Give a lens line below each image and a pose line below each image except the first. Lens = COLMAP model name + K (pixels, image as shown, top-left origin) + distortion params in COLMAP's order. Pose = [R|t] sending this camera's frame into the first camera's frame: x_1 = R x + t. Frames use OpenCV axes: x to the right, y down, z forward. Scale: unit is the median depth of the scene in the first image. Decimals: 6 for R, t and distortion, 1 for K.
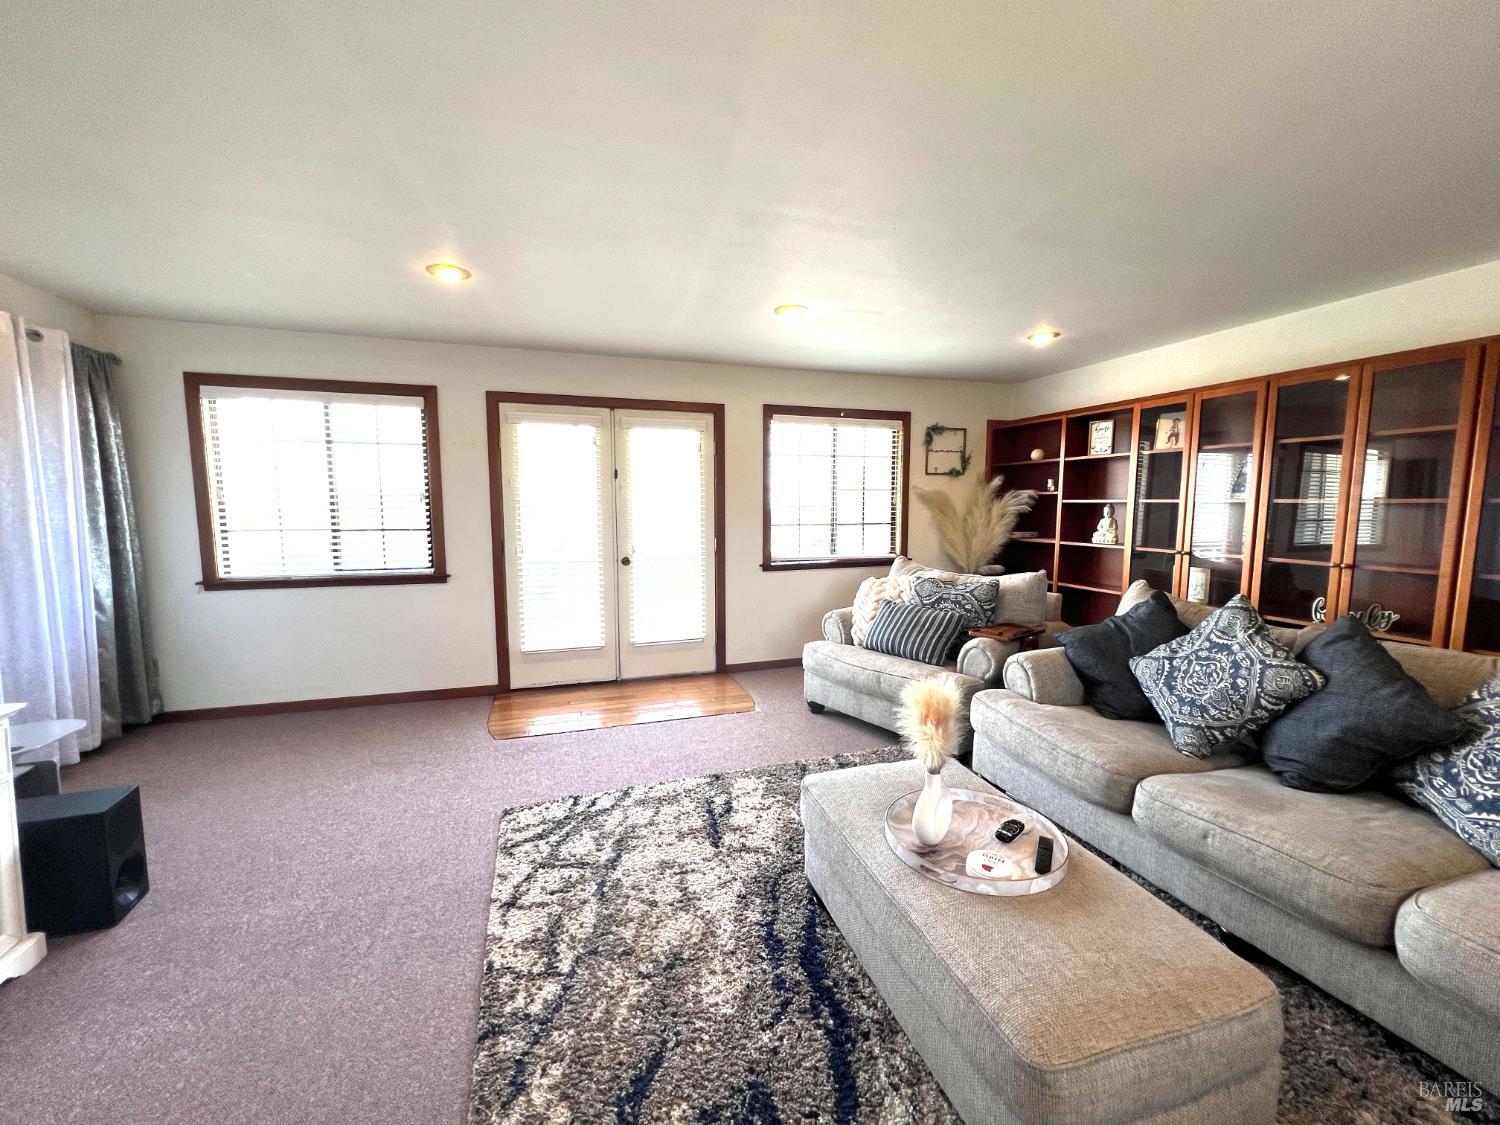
lens RADIAL K [[599.1, 0, 753.7], [0, 599.1, 562.2], [0, 0, 1]] dist [-0.002374, 0.000712]
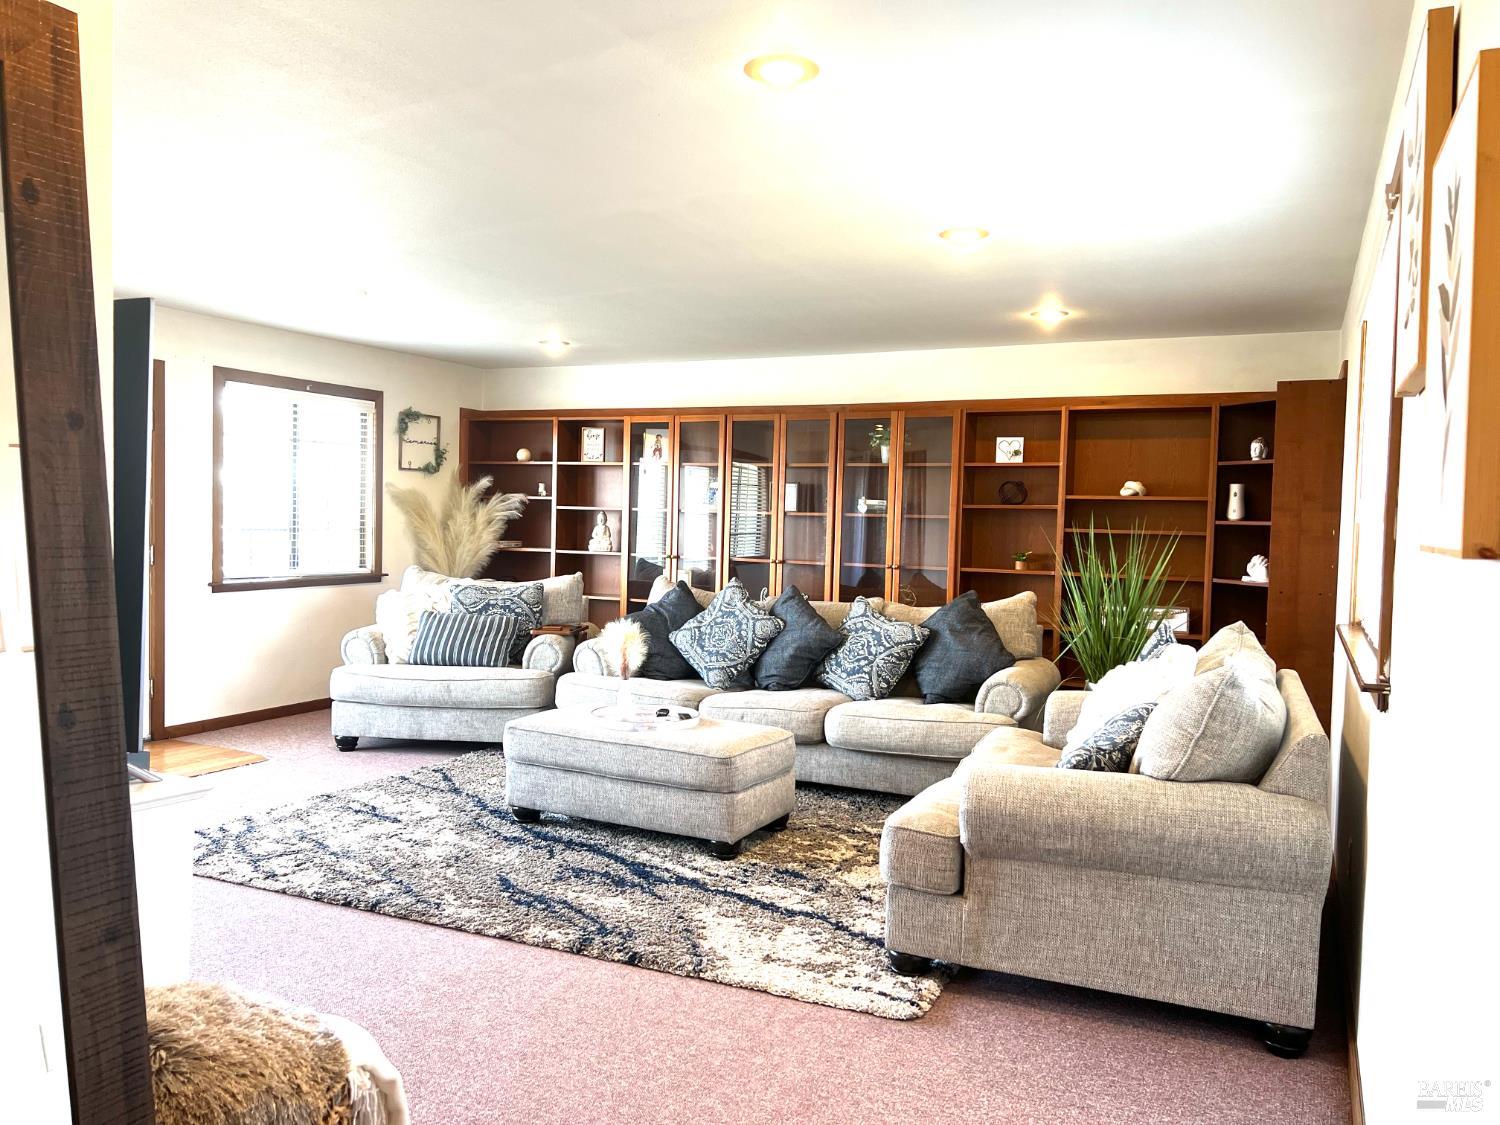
lens RADIAL K [[1113.0, 0, 753.3], [0, 1113.0, 565.3], [0, 0, 1]] dist [0.024973, -0.020975]
pose [[0.694761, -0.011408, 0.719150, -0.876707], [0.044080, 0.998670, -0.026743, 0.082119], [-0.717889, 0.050281, 0.694340, -0.716698]]
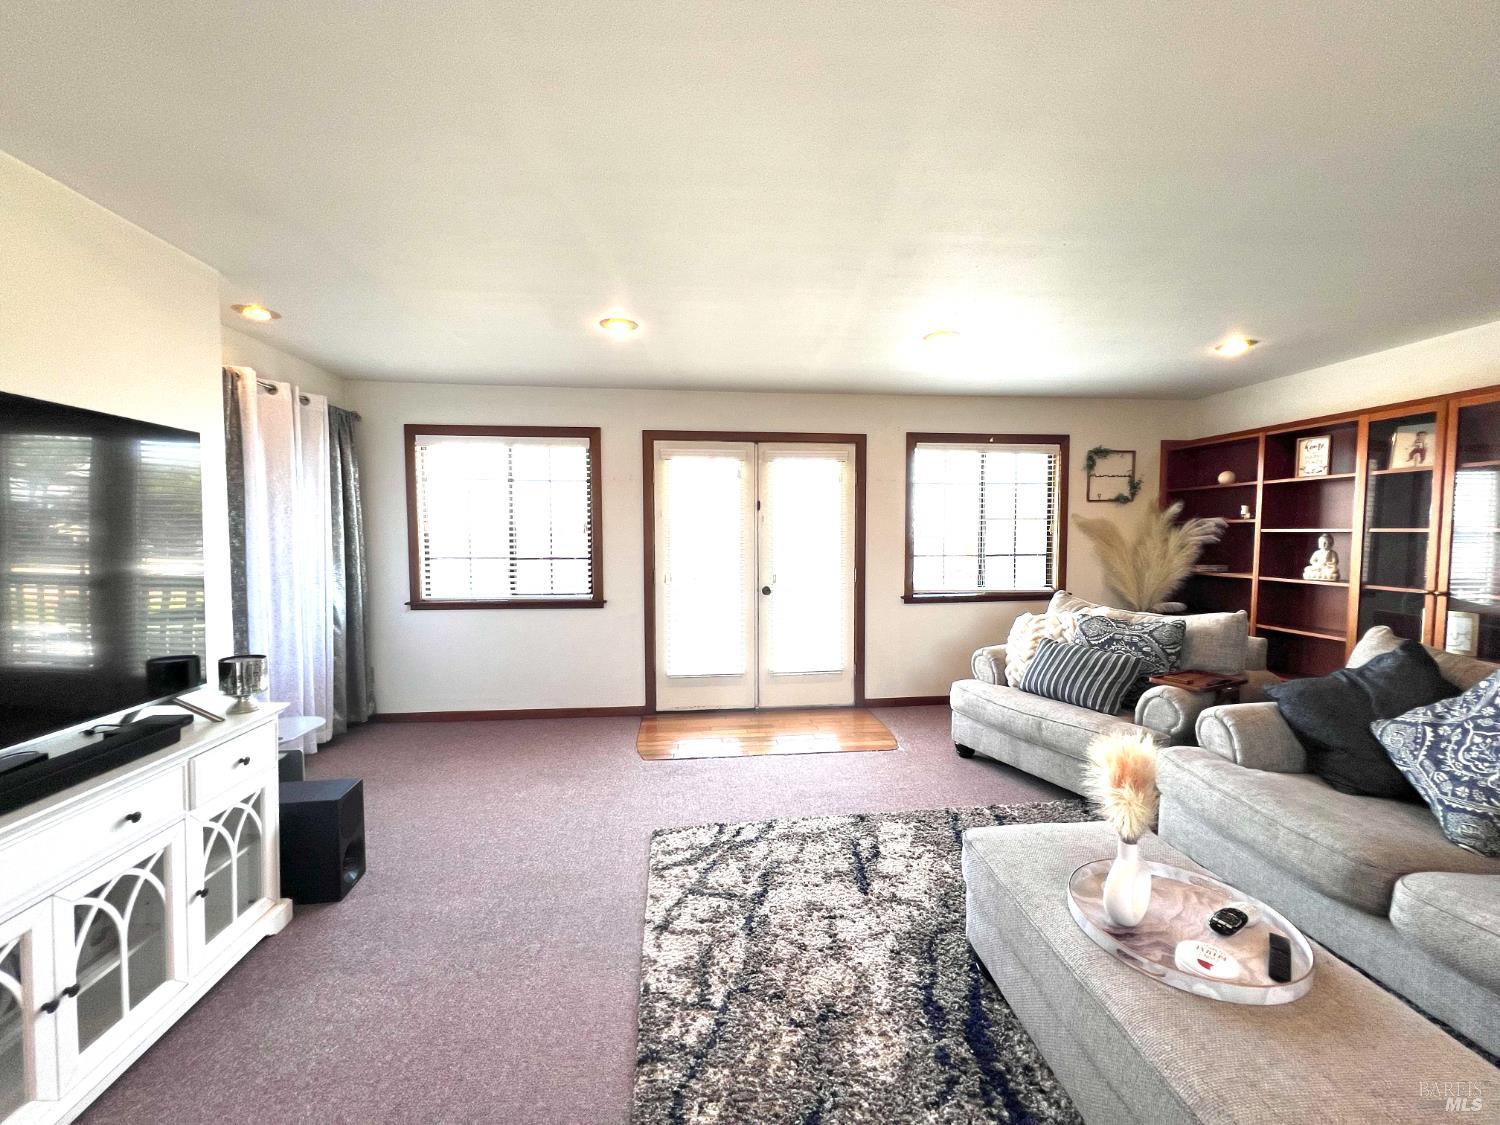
lens RADIAL K [[599.1, 0, 755.2], [0, 599.1, 563.4], [0, 0, 1]] dist [-0.002374, 0.000712]
pose [[0.977681, 0.008271, -0.209933, -0.031155], [-0.017805, 0.998892, -0.043565, -0.005744], [0.209340, 0.046331, 0.976745, 0.003782]]
